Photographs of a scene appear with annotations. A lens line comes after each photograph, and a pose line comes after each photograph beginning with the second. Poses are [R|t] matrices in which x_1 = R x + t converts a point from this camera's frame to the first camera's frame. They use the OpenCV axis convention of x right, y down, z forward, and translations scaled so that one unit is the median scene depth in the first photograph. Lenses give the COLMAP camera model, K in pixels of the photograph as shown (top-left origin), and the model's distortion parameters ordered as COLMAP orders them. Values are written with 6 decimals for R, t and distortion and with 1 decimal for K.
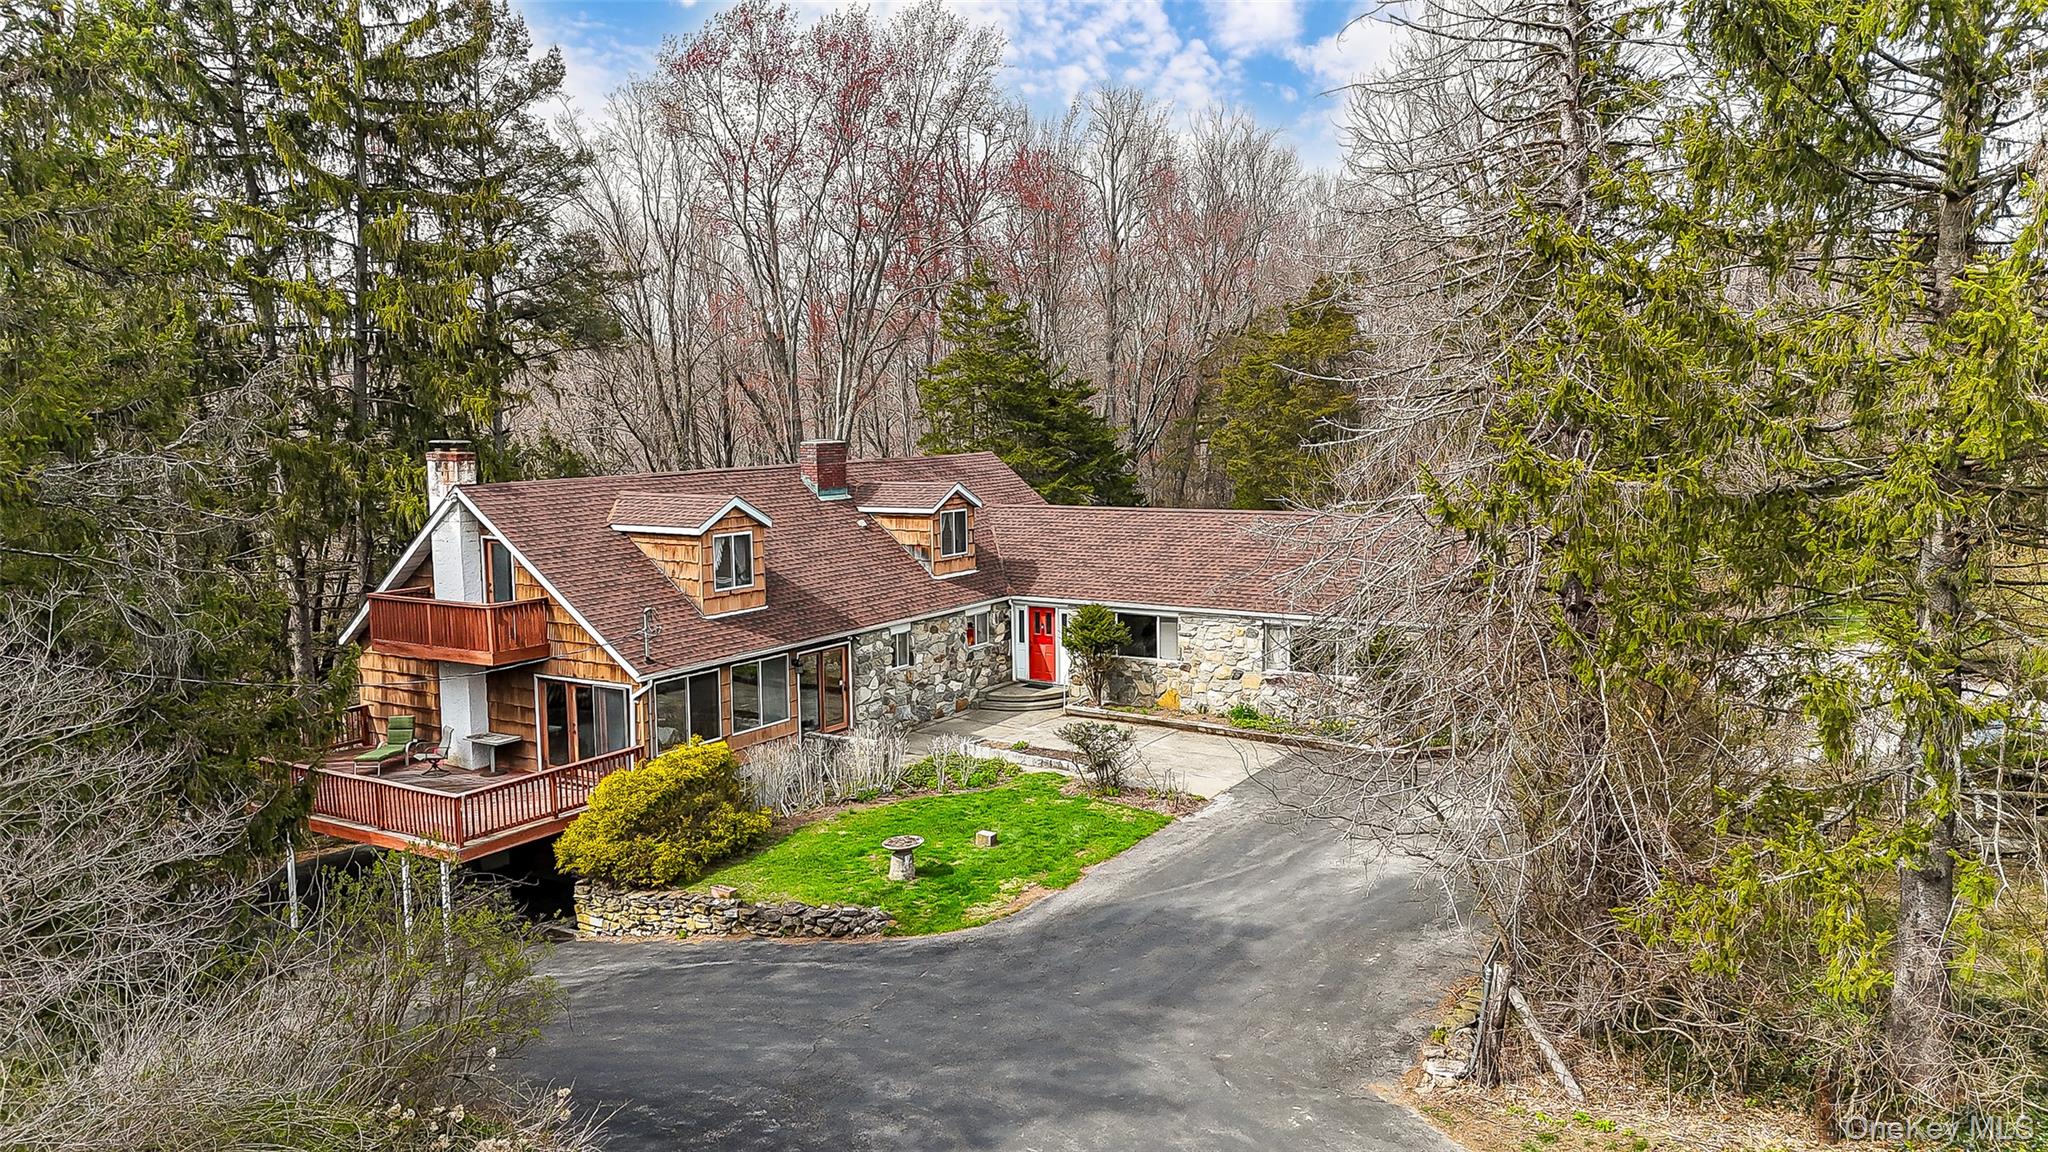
lens RADIAL K [[1471.2, 0, 1024.0], [0, 1471.2, 576.0], [0, 0, 1]] dist [0.153206, -0.318254]
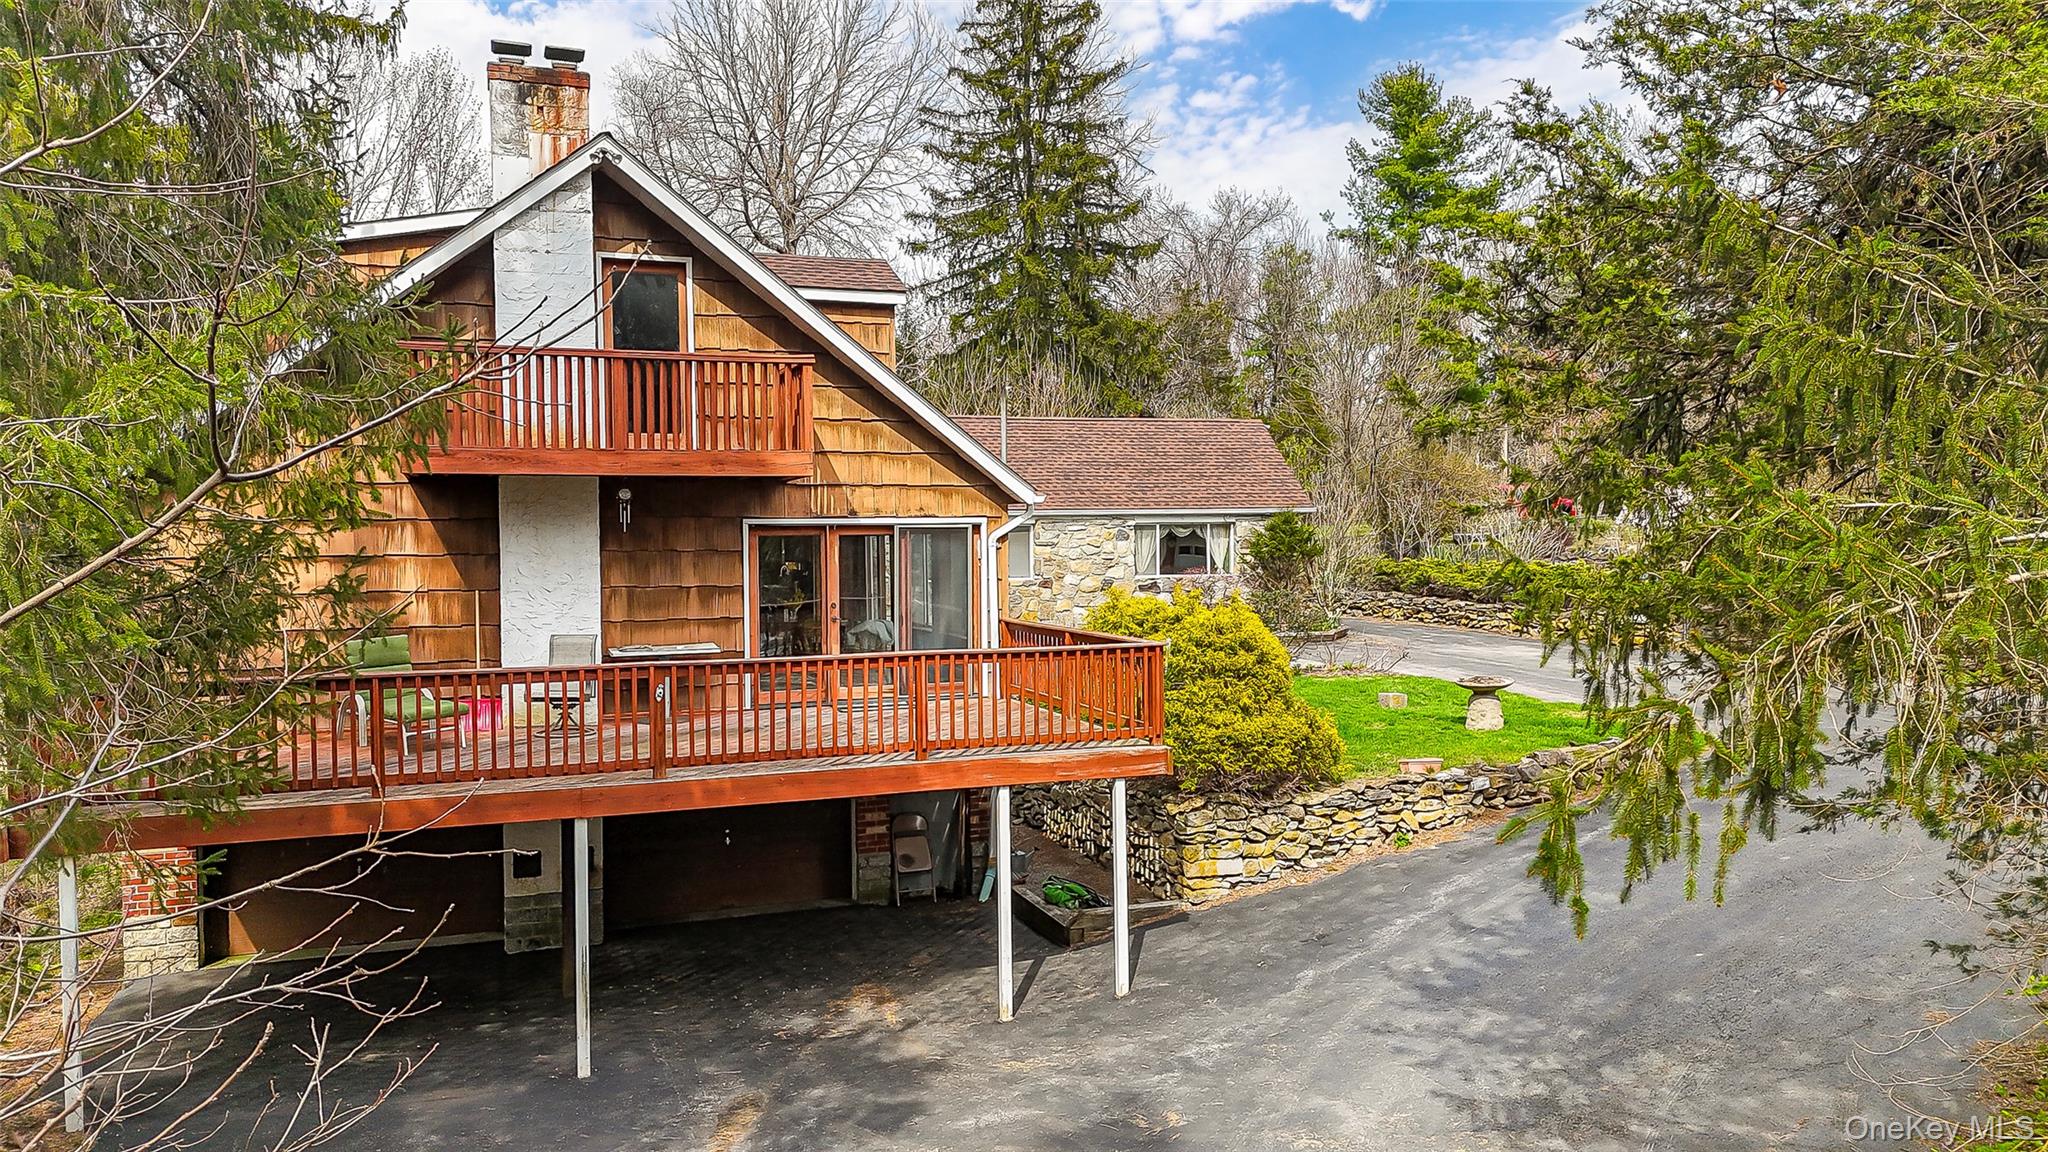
lens RADIAL K [[1471.2, 0, 1024.0], [0, 1471.2, 576.0], [0, 0, 1]] dist [0.153206, -0.318254]
pose [[0.611596, -0.015509, 0.791018, -0.680164], [0.097311, 0.993691, -0.055756, 0.124540], [-0.785163, 0.111075, 0.609247, 0.594406]]
